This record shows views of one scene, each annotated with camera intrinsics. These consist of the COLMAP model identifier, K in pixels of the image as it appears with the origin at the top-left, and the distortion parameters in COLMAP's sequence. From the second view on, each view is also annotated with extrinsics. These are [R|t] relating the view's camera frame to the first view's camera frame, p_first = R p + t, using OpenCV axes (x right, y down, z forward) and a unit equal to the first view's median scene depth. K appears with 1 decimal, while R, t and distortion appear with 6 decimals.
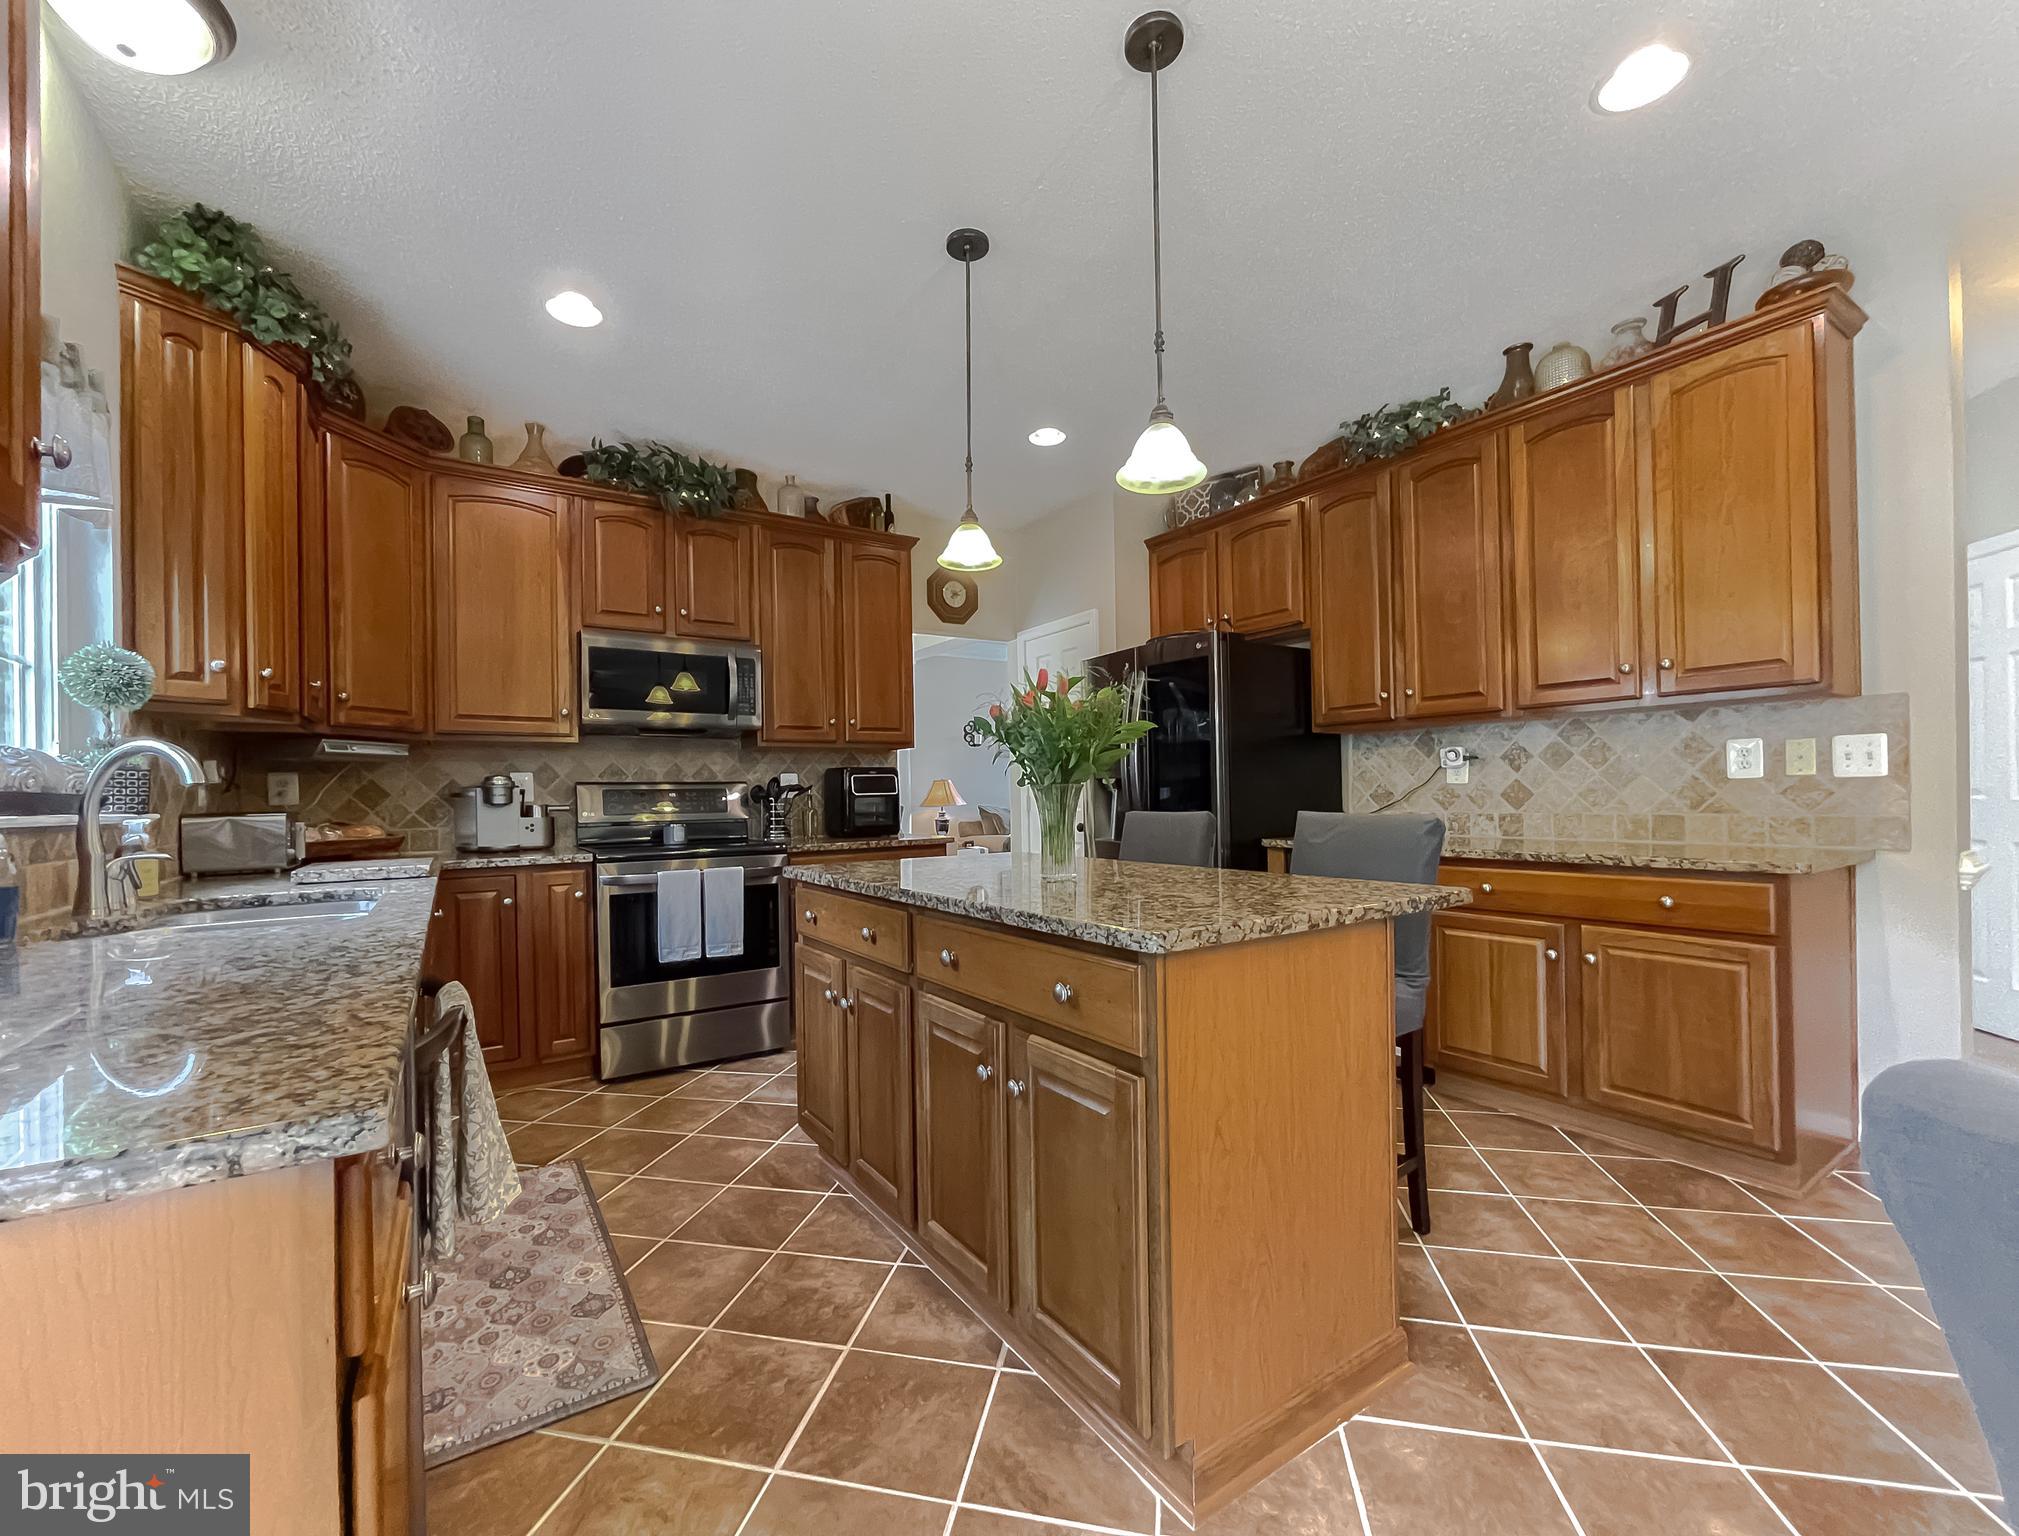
lens RADIAL K [[844.1, 0, 994.0], [0, 844.1, 795.1], [0, 0, 1]] dist [-0.002205, 0.001092]
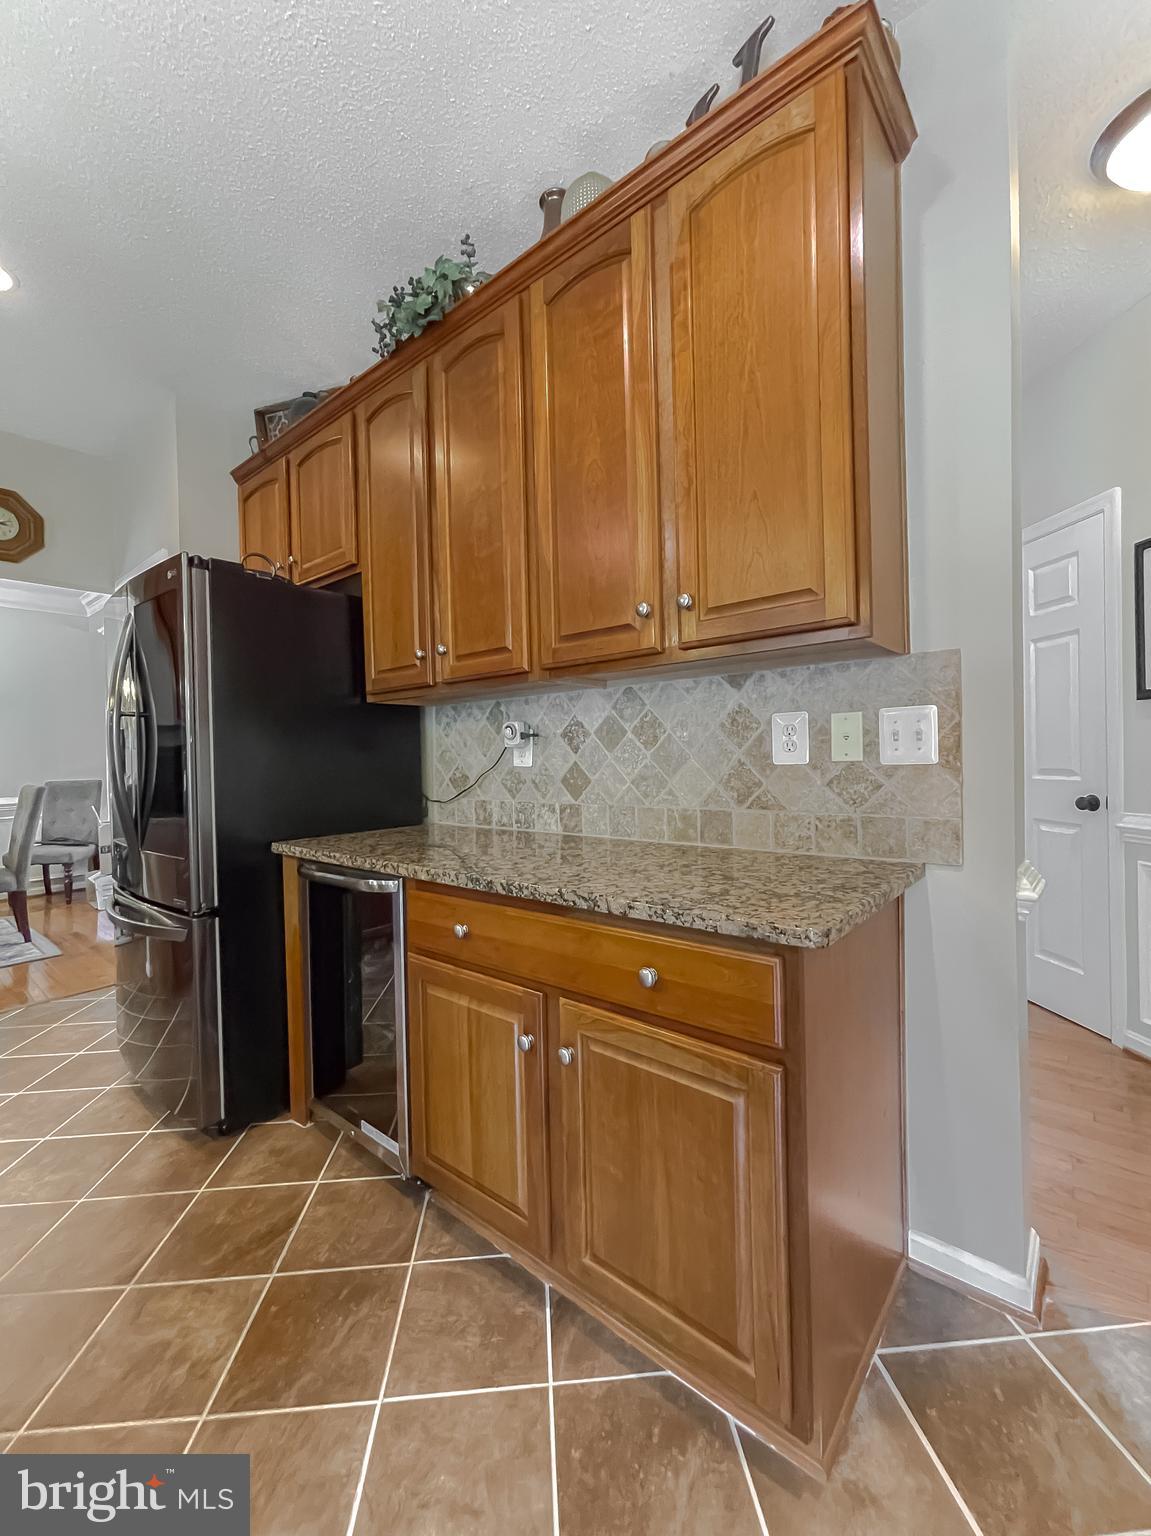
lens RADIAL K [[639.9, 0, 575.7], [0, 639.9, 762.6], [0, 0, 1]] dist [0.000475, 0.002808]
pose [[0.956965, -0.005838, 0.290143, 0.534233], [0.005701, 0.999983, 0.001318, -0.023175], [-0.290146, 0.000393, 0.956982, 0.500329]]
